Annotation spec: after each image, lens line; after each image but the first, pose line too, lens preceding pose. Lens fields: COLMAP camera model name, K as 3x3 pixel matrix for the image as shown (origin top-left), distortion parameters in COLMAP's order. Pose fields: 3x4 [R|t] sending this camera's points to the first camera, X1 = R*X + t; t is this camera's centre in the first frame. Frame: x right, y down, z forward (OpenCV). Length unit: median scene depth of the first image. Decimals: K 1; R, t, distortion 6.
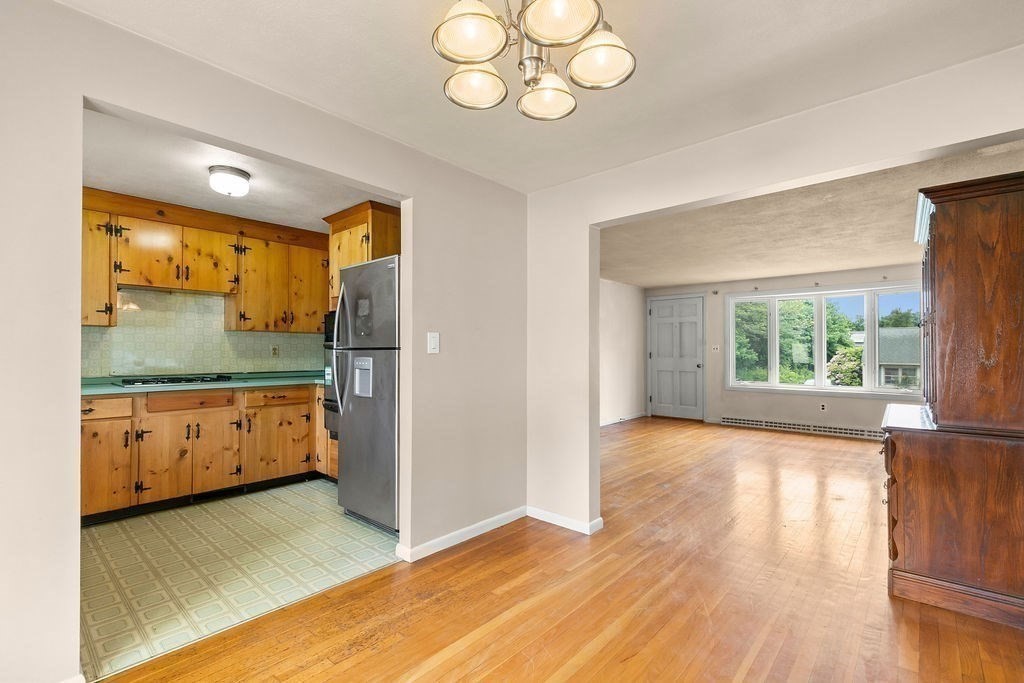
lens RADIAL K [[461.0, 0, 517.1], [0, 461.0, 346.4], [0, 0, 1]] dist [0.005347, -0.000607]
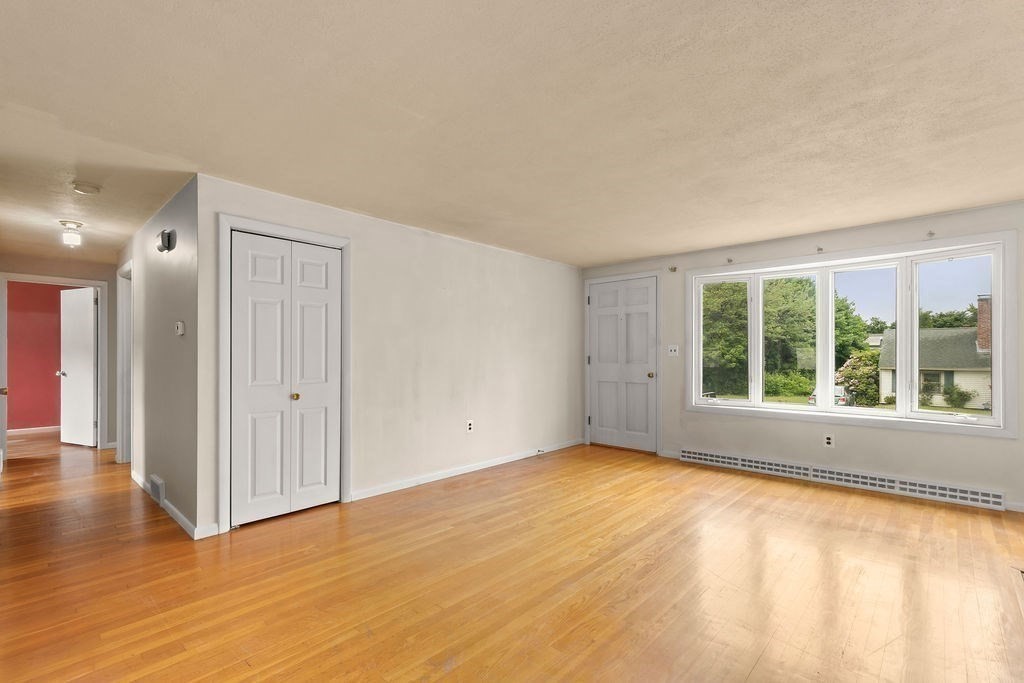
lens RADIAL K [[461.0, 0, 519.1], [0, 461.0, 356.8], [0, 0, 1]] dist [0.005347, -0.000607]
pose [[0.999854, -0.001825, -0.016982, 0.410548], [0.002053, 0.999908, 0.013405, 0.009056], [0.016956, -0.013438, 0.999766, 0.594212]]
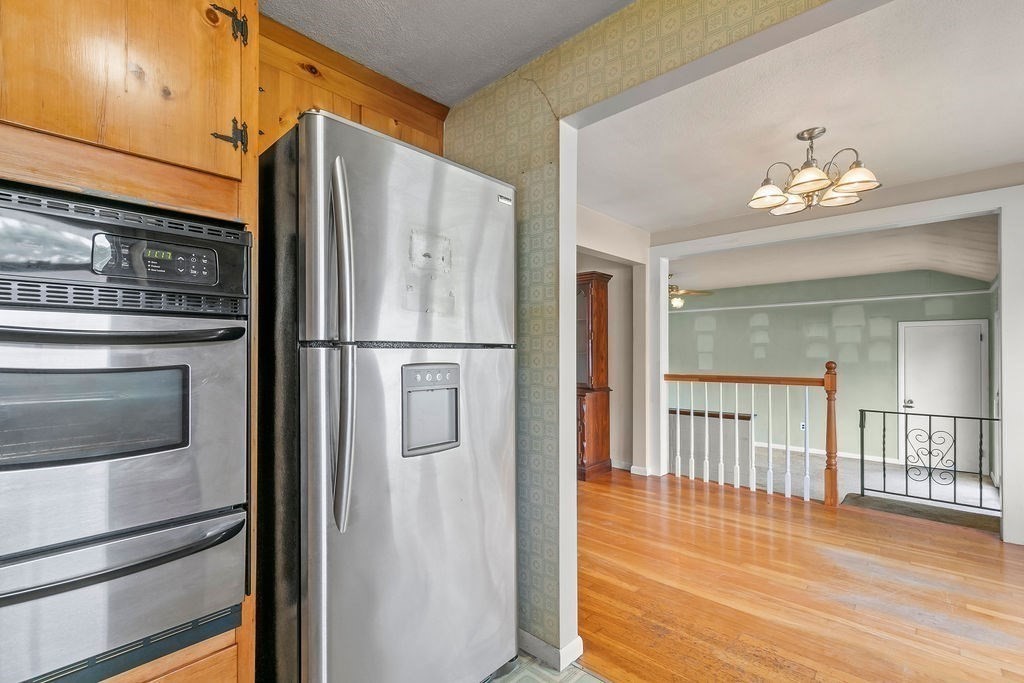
lens RADIAL K [[461.0, 0, 514.5], [0, 461.0, 349.2], [0, 0, 1]] dist [0.005347, -0.000607]
pose [[0.018385, 0.009281, 0.999788, -0.617442], [-0.008198, 0.999925, -0.009131, 0.010265], [-0.999797, -0.008029, 0.018460, 0.722569]]
